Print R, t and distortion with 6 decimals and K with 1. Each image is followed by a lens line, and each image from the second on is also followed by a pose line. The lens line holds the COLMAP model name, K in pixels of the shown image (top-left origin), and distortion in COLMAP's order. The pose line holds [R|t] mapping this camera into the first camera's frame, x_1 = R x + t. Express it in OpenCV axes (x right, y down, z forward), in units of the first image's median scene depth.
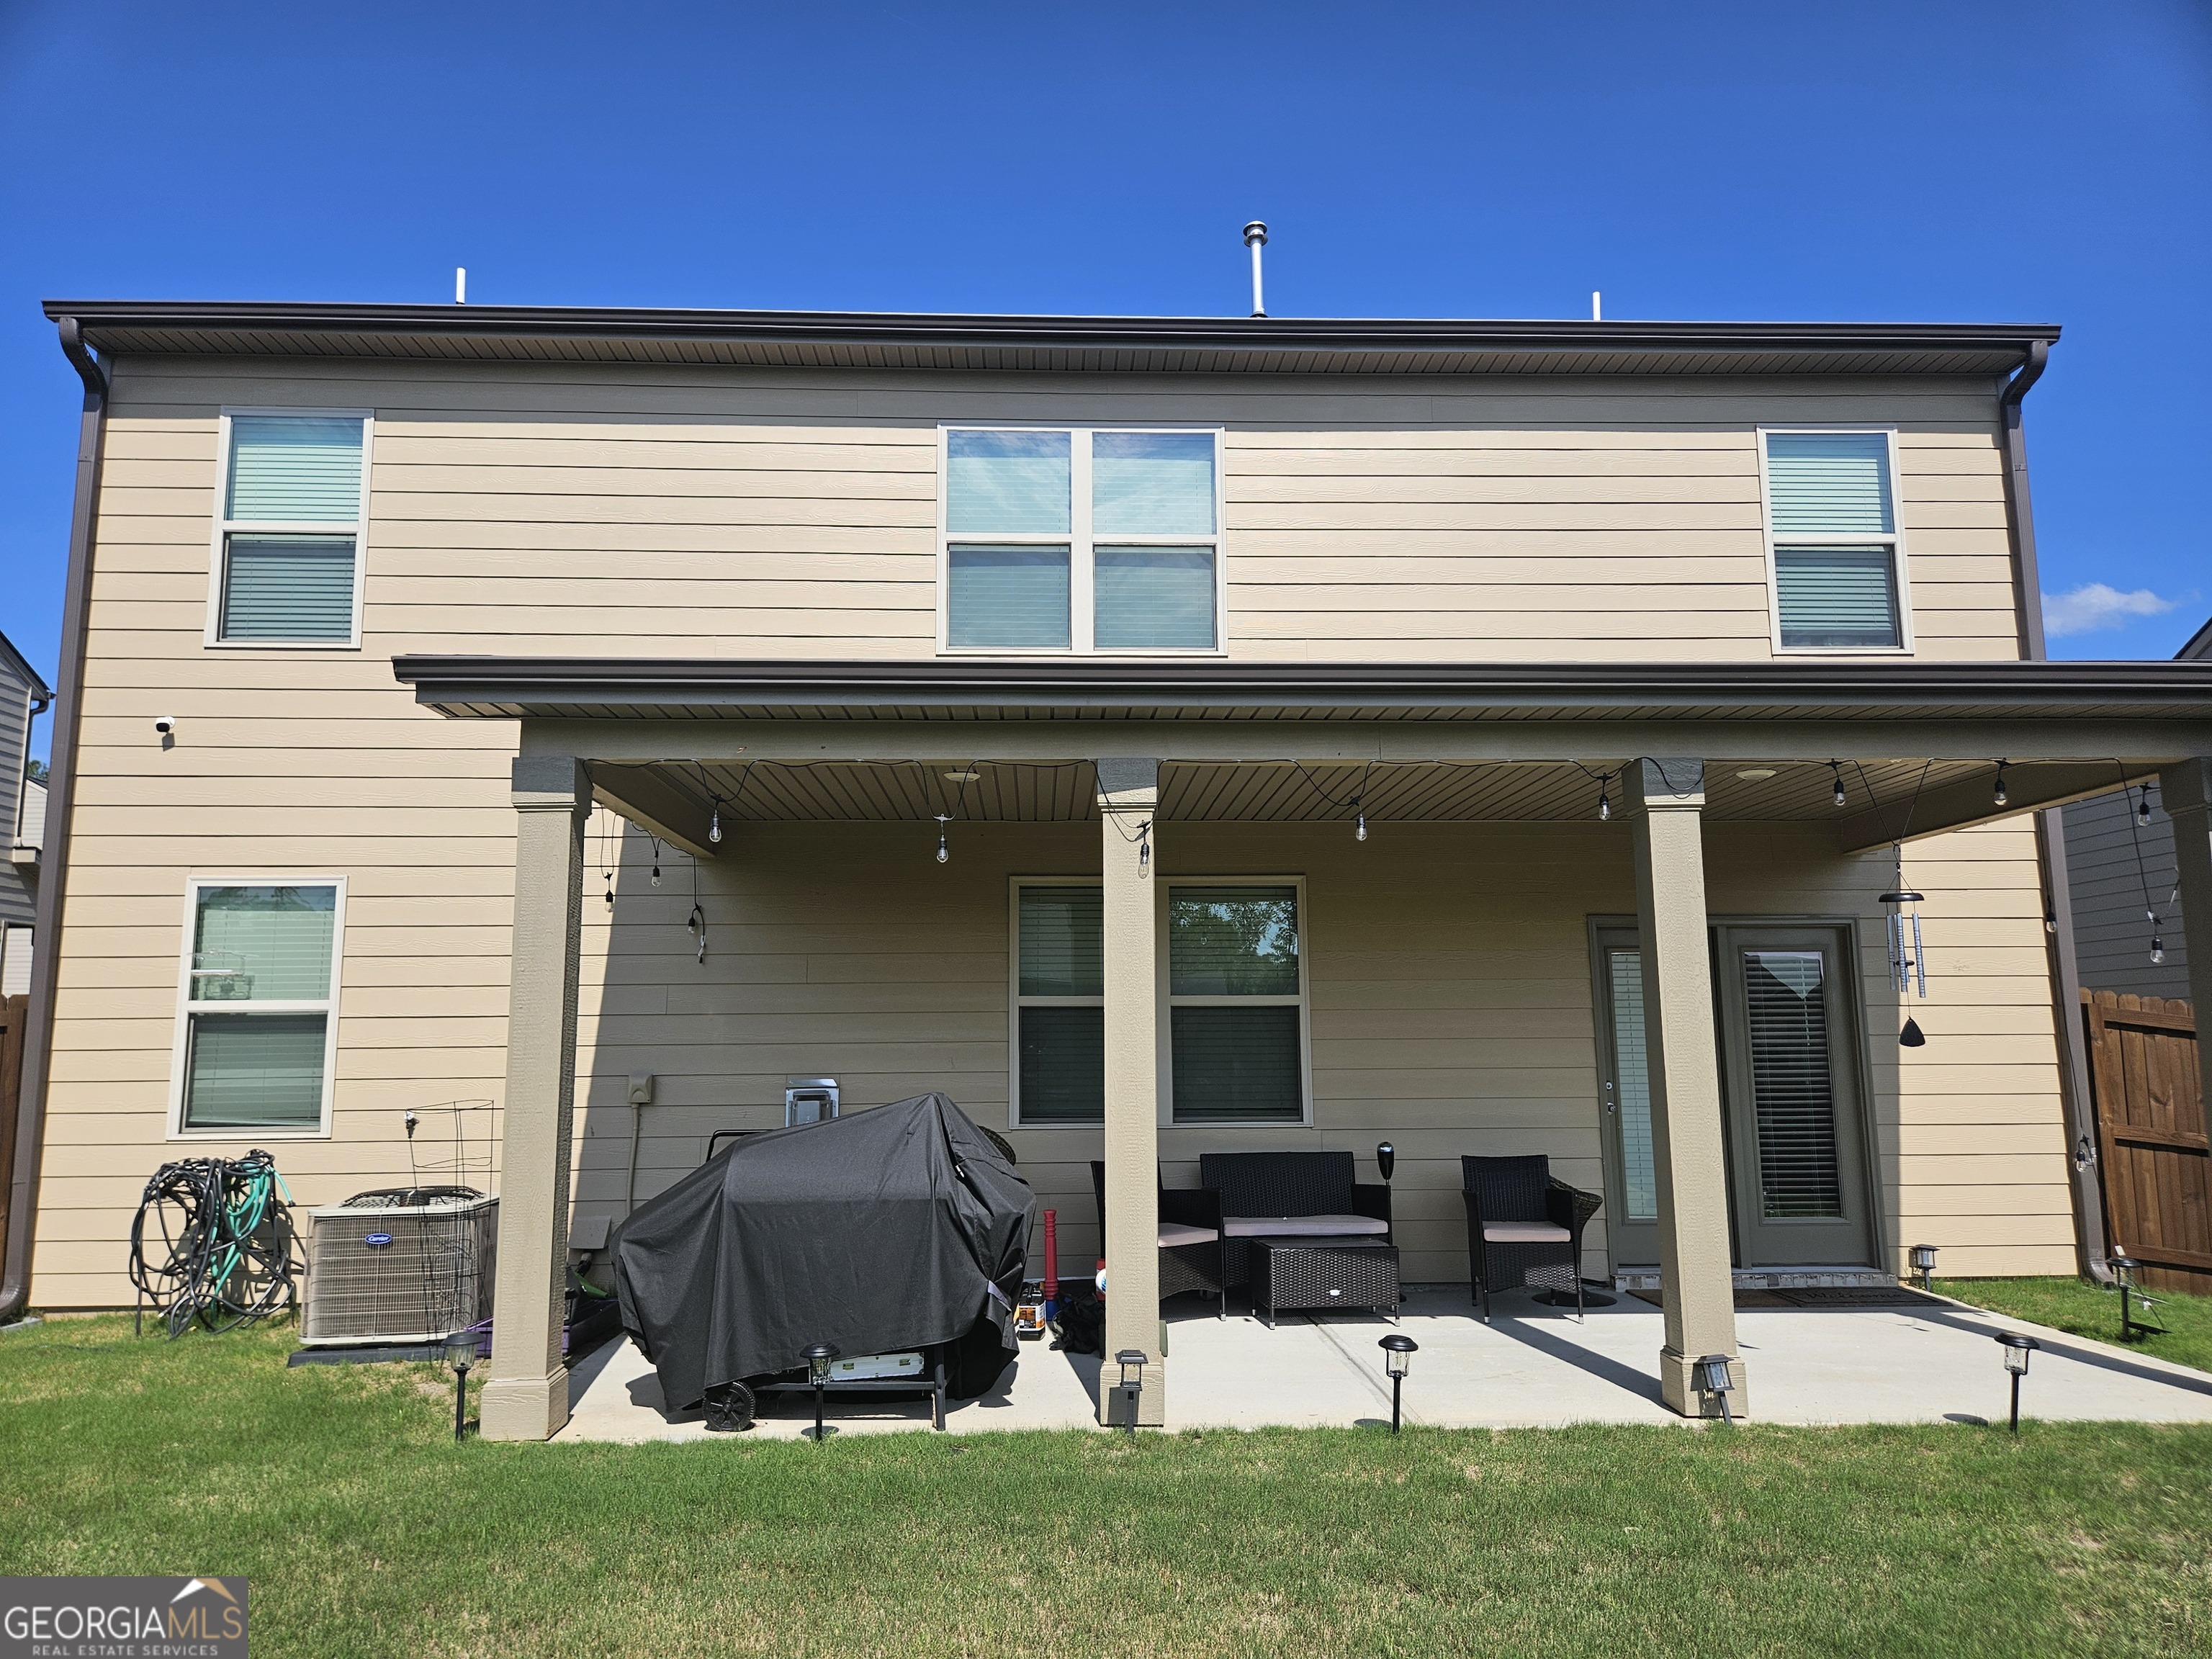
lens RADIAL K [[1512.7, 0, 1106.0], [0, 1512.7, 829.5], [0, 0, 1]] dist [0.072229, -0.071071]
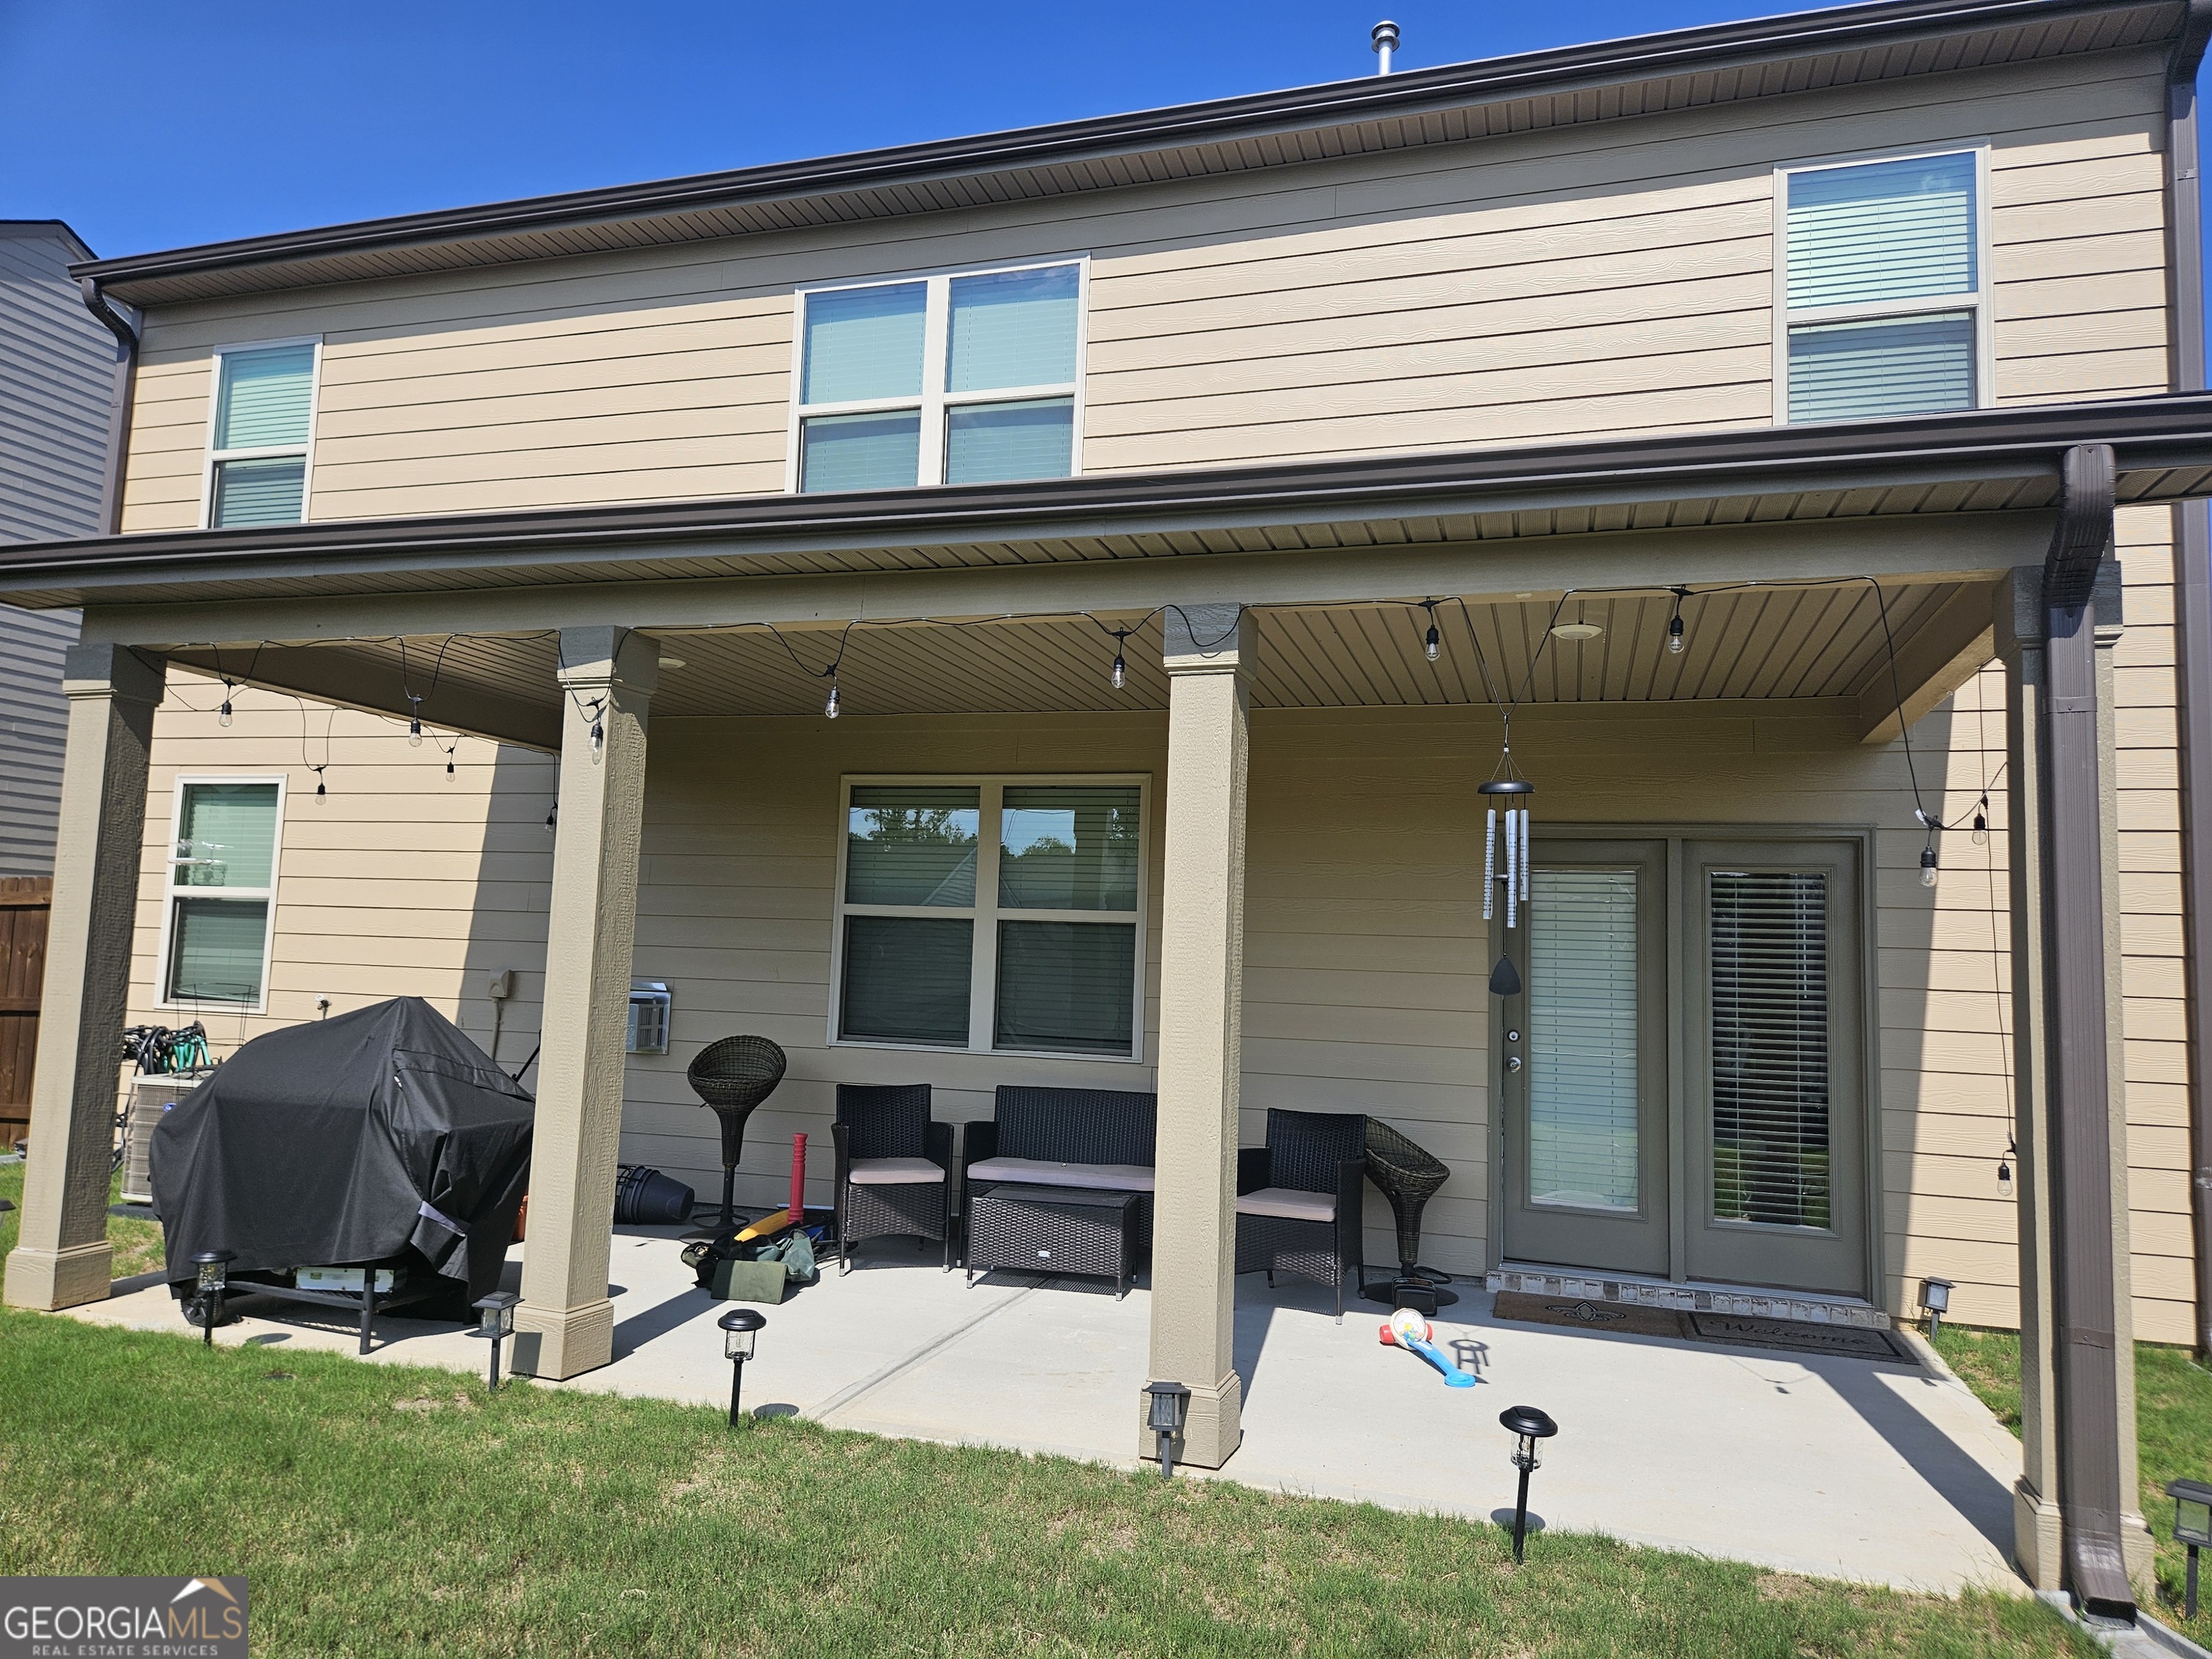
lens RADIAL K [[1508.1, 0, 1095.3], [0, 1508.1, 818.2], [0, 0, 1]] dist [0.069652, -0.062418]
pose [[0.935702, 0.008085, -0.352698, 0.416335], [0.007724, 0.999028, 0.043393, 0.018777], [0.352706, -0.043327, 0.934730, 0.192829]]
